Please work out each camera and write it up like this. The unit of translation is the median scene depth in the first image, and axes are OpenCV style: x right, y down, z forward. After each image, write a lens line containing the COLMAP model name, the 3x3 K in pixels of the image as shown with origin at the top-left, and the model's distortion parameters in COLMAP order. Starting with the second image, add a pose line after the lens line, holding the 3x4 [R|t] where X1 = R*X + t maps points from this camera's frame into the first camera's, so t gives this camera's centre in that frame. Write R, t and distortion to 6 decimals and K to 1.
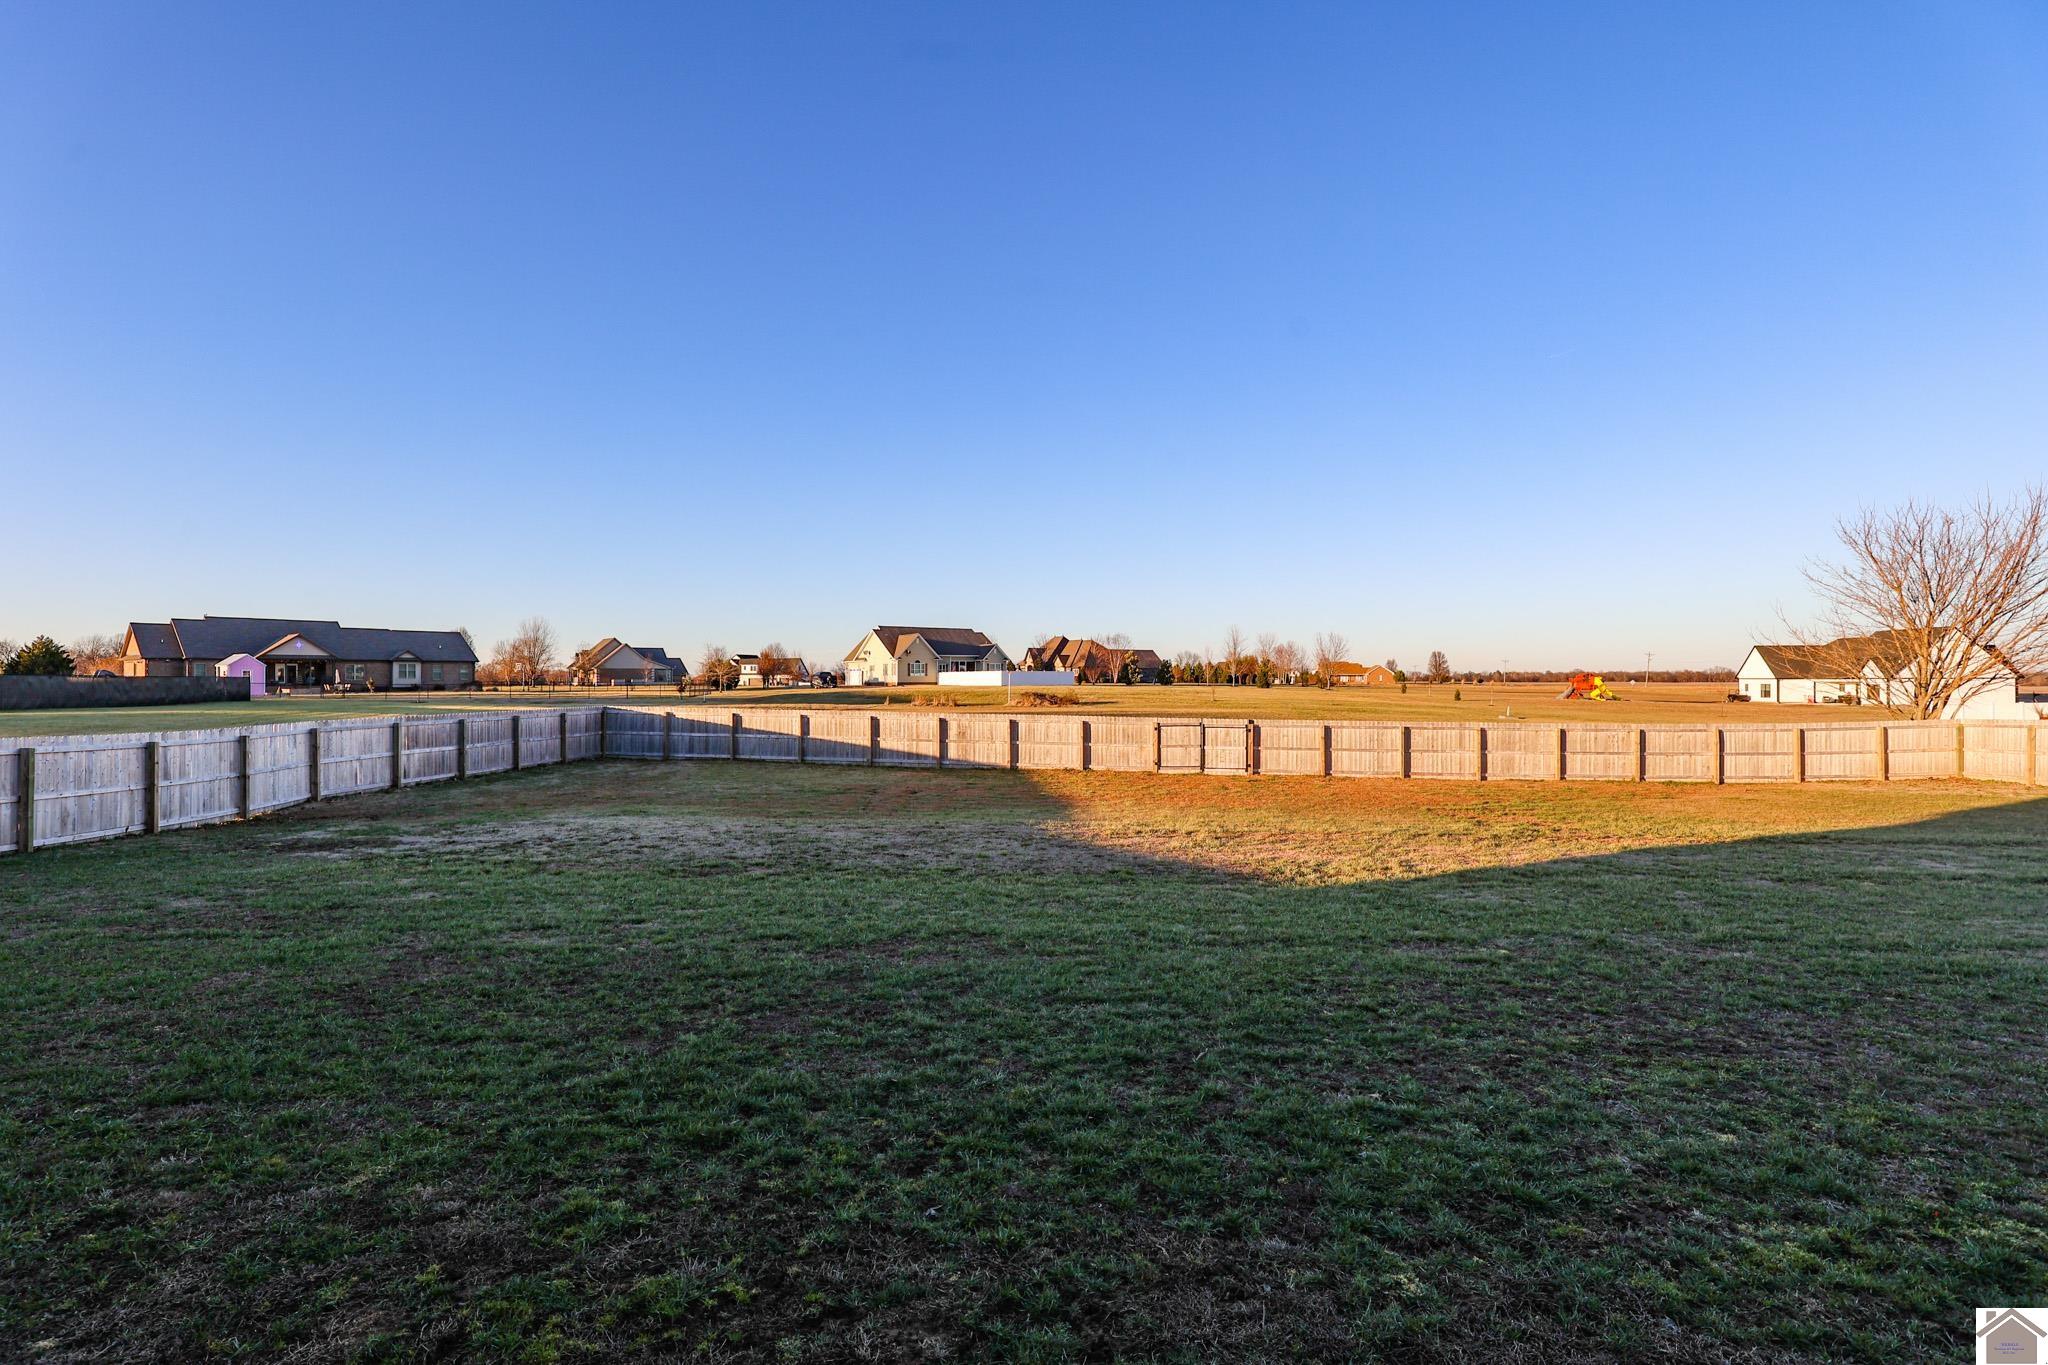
lens RADIAL K [[936.5, 0, 1020.7], [0, 936.5, 678.6], [0, 0, 1]] dist [-0.043070, 0.010149]
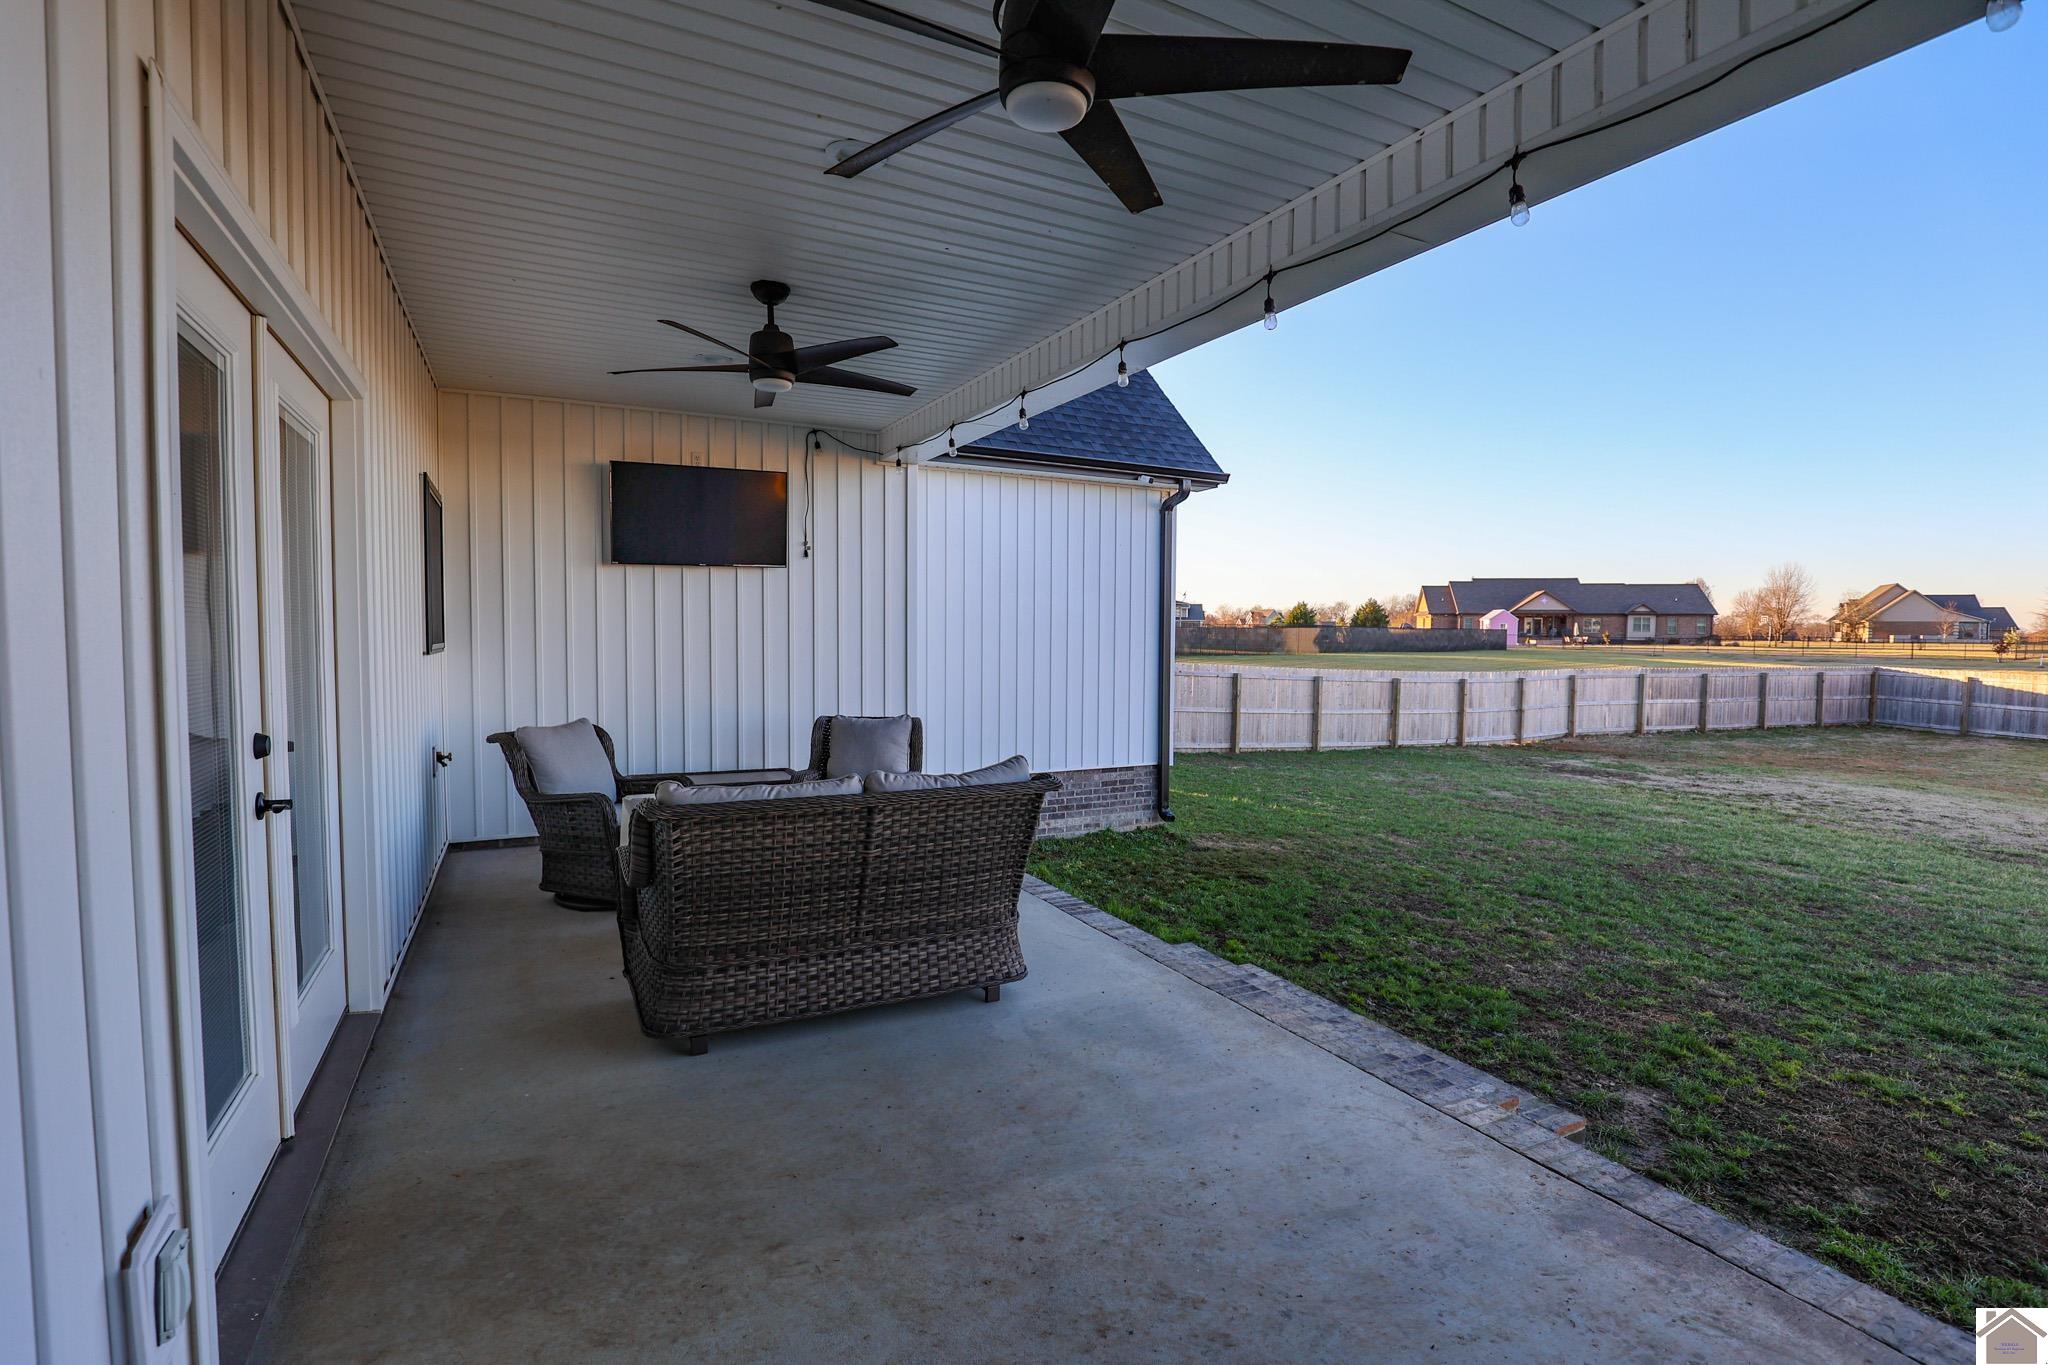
lens RADIAL K [[936.5, 0, 1020.7], [0, 936.5, 678.6], [0, 0, 1]] dist [-0.043070, 0.010149]
pose [[0.382339, 0.053103, -0.922495, 0.044361], [-0.005959, 0.998468, 0.055006, -0.001775], [0.924003, -0.015534, 0.382070, -0.094973]]
